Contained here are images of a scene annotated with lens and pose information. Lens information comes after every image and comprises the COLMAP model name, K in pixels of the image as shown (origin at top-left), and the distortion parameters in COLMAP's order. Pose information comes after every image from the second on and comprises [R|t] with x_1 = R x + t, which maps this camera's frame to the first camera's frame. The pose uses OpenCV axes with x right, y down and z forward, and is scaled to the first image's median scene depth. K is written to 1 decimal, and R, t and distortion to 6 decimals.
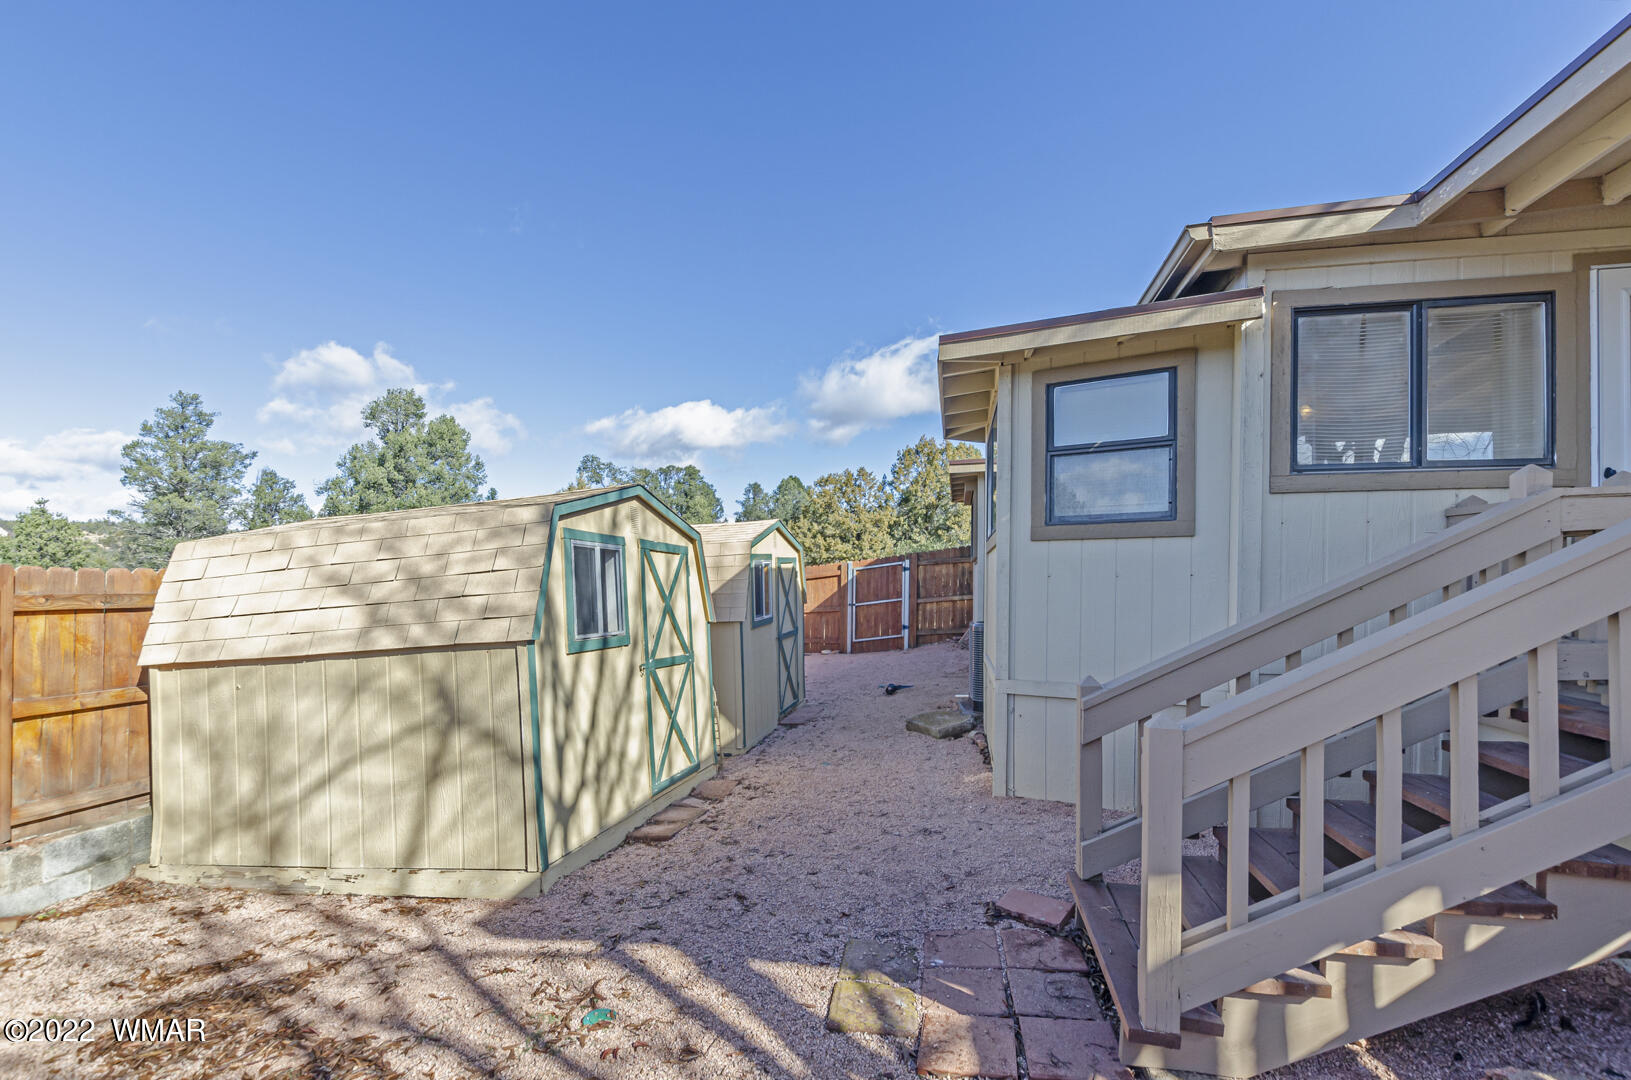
lens RADIAL K [[738.4, 0, 840.5], [0, 738.4, 534.2], [0, 0, 1]] dist [-0.002638, -0.000249]
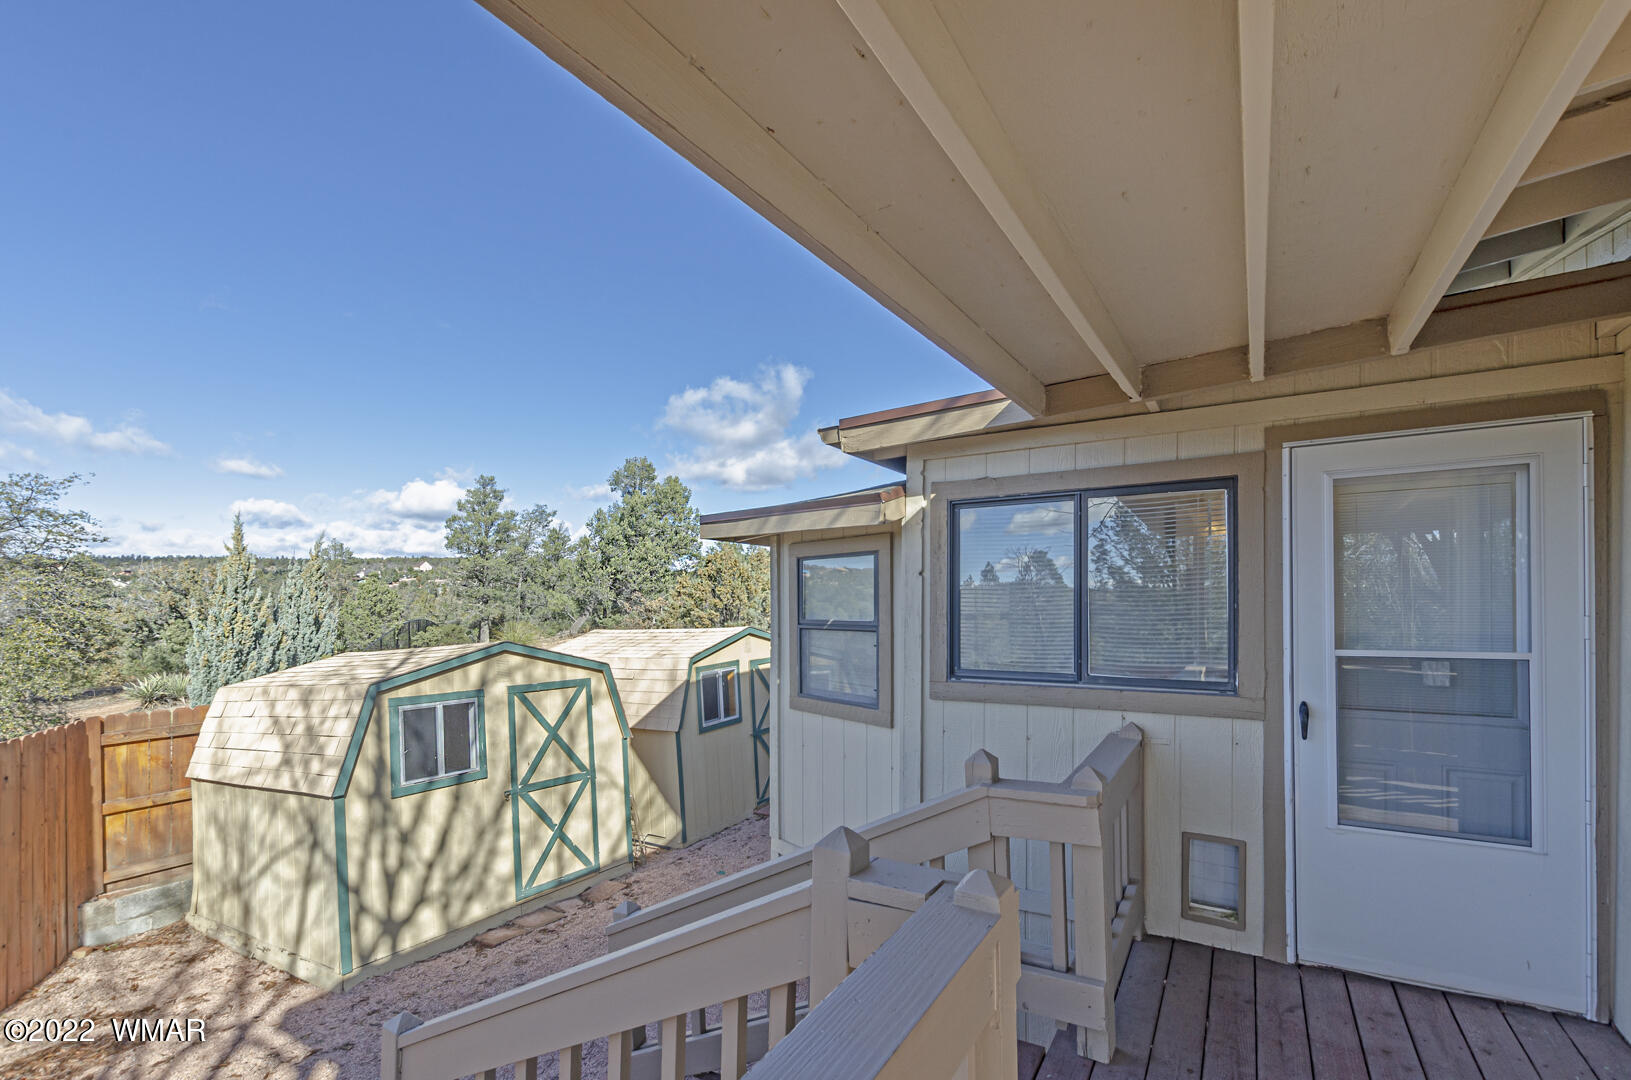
lens RADIAL K [[710.1, 0, 812.9], [0, 710.1, 565.4], [0, 0, 1]] dist [0.002336, -0.001029]
pose [[0.940123, -0.019829, -0.340258, 0.685380], [0.022644, 0.999734, 0.004304, -0.211686], [0.340082, -0.011751, 0.940322, 0.088724]]
